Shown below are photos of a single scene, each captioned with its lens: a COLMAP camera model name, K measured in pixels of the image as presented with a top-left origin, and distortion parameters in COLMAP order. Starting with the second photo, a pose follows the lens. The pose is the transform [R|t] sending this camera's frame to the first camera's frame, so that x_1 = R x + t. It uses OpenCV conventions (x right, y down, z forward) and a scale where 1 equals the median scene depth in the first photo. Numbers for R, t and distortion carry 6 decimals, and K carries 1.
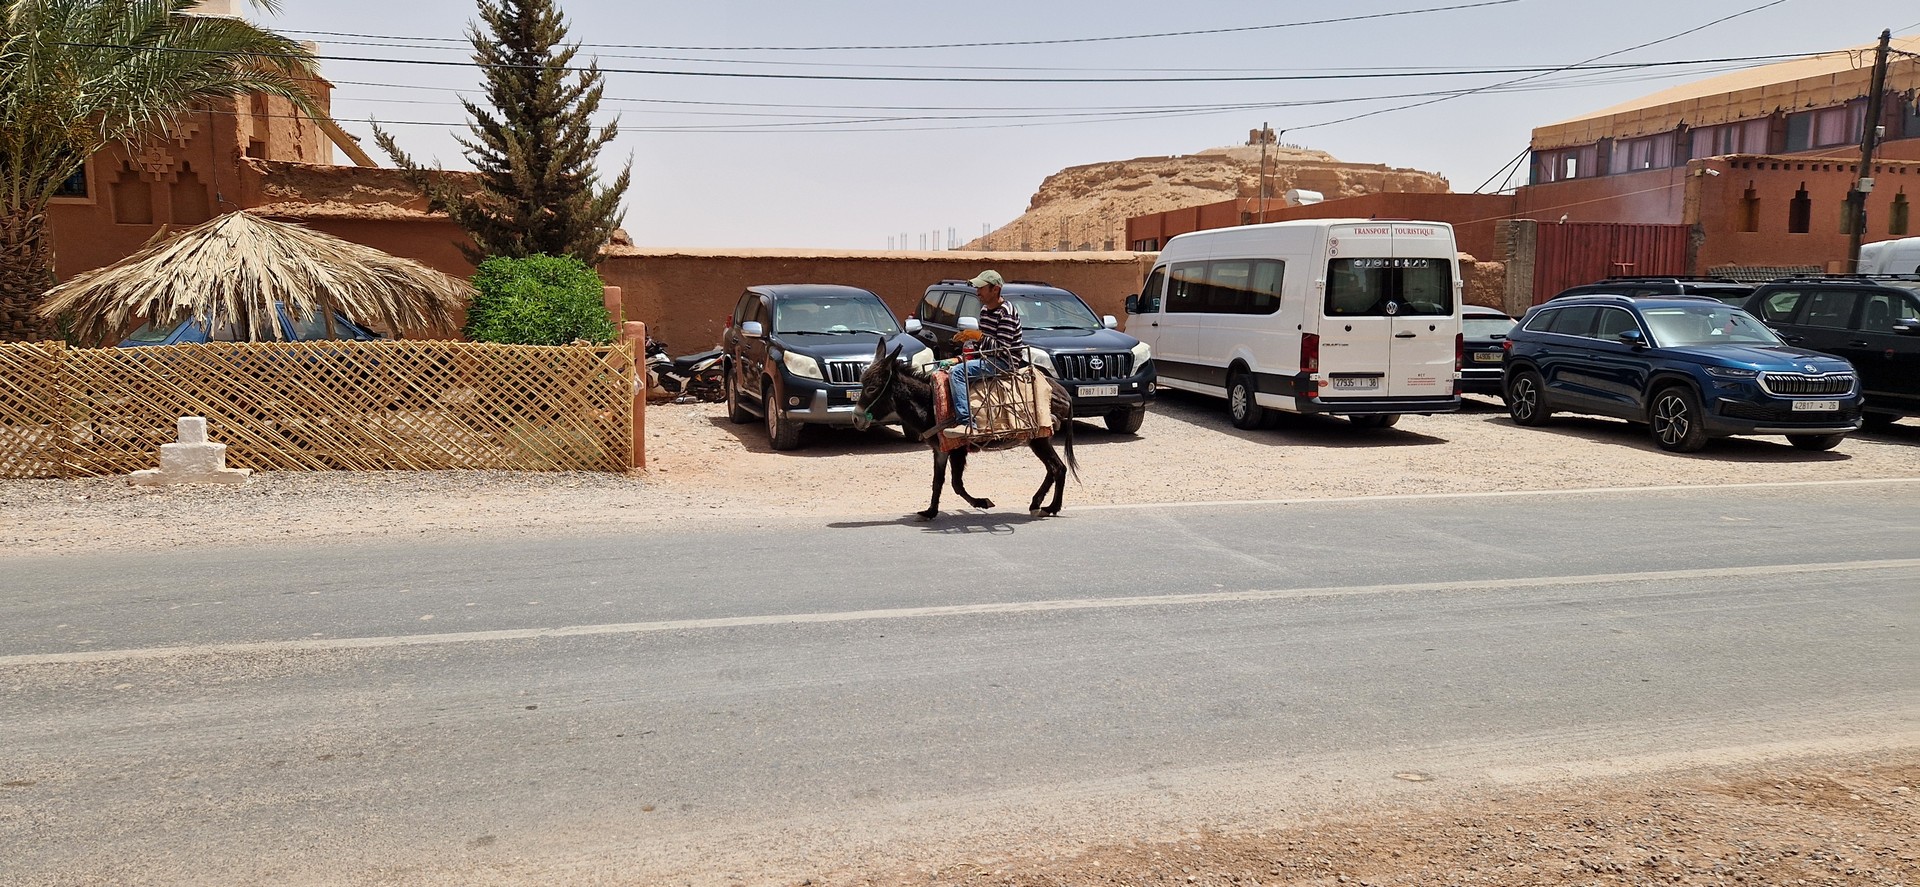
lens RADIAL K [[1361.9, 0, 973.4], [0, 1361.9, 365.1], [0, 0, 1]] dist [0.101717, -0.134411]
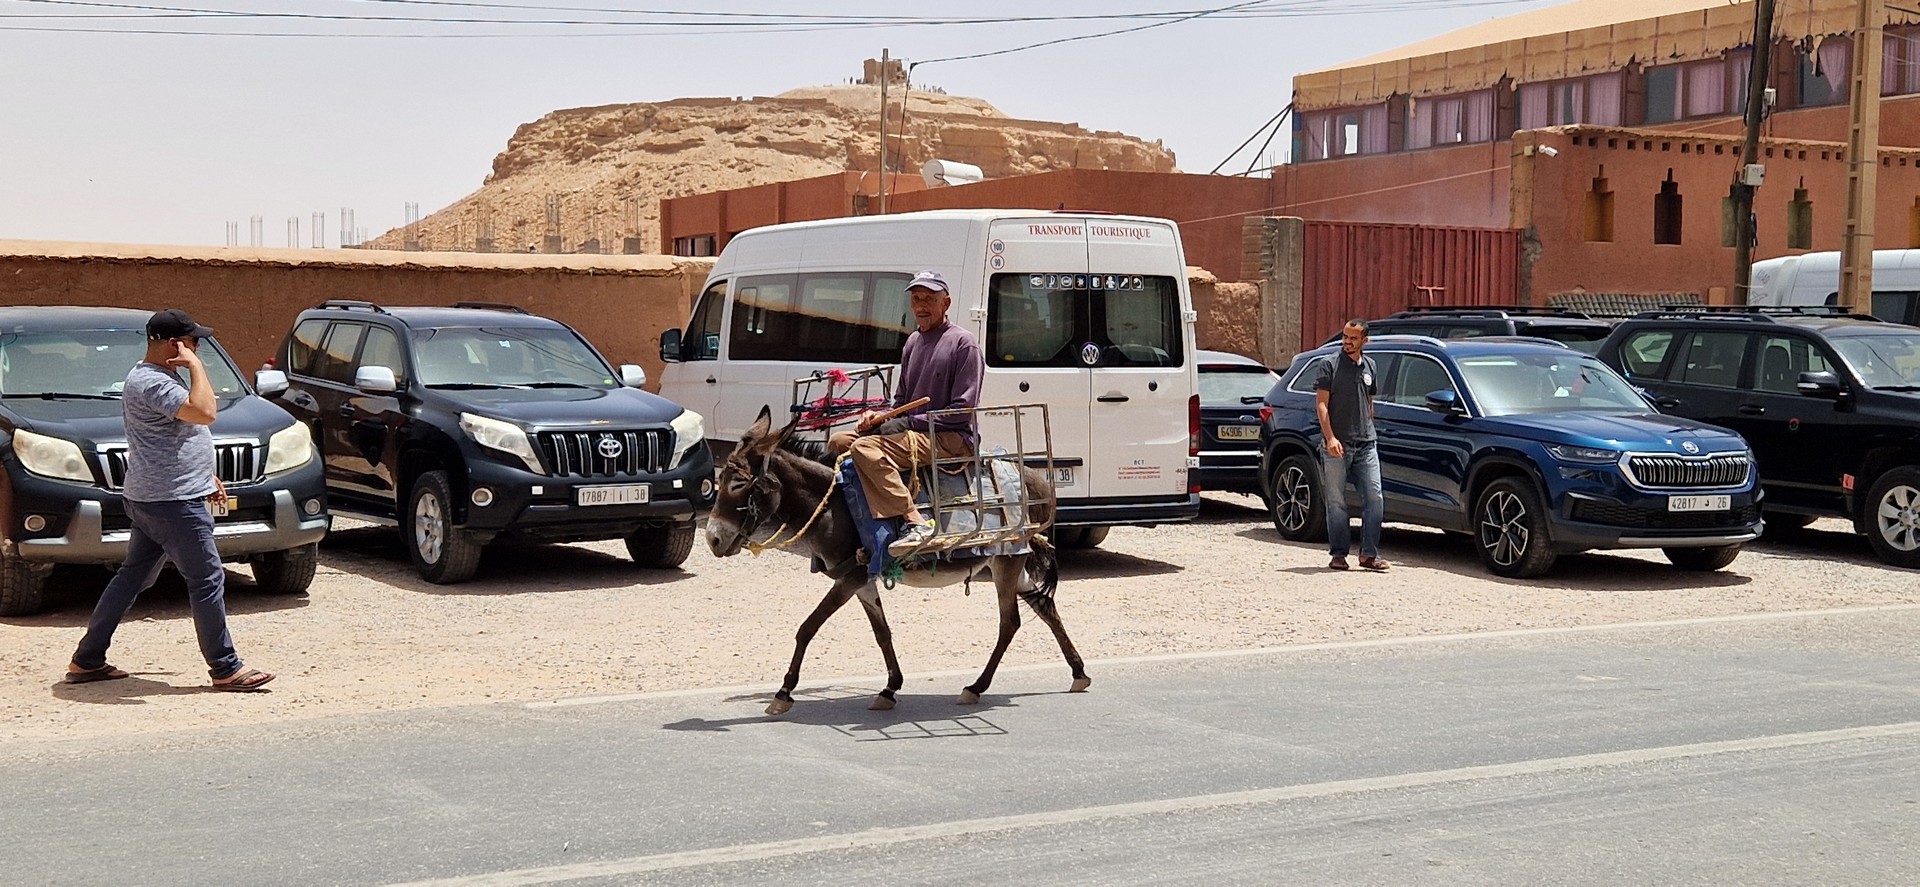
lens RADIAL K [[1361.9, 0, 973.4], [0, 1361.9, 365.1], [0, 0, 1]] dist [0.101717, -0.134411]
pose [[0.955702, -0.004680, 0.294299, 0.072713], [0.009803, 0.999825, -0.015936, -0.027747], [-0.294173, 0.018115, 0.955581, 0.433143]]
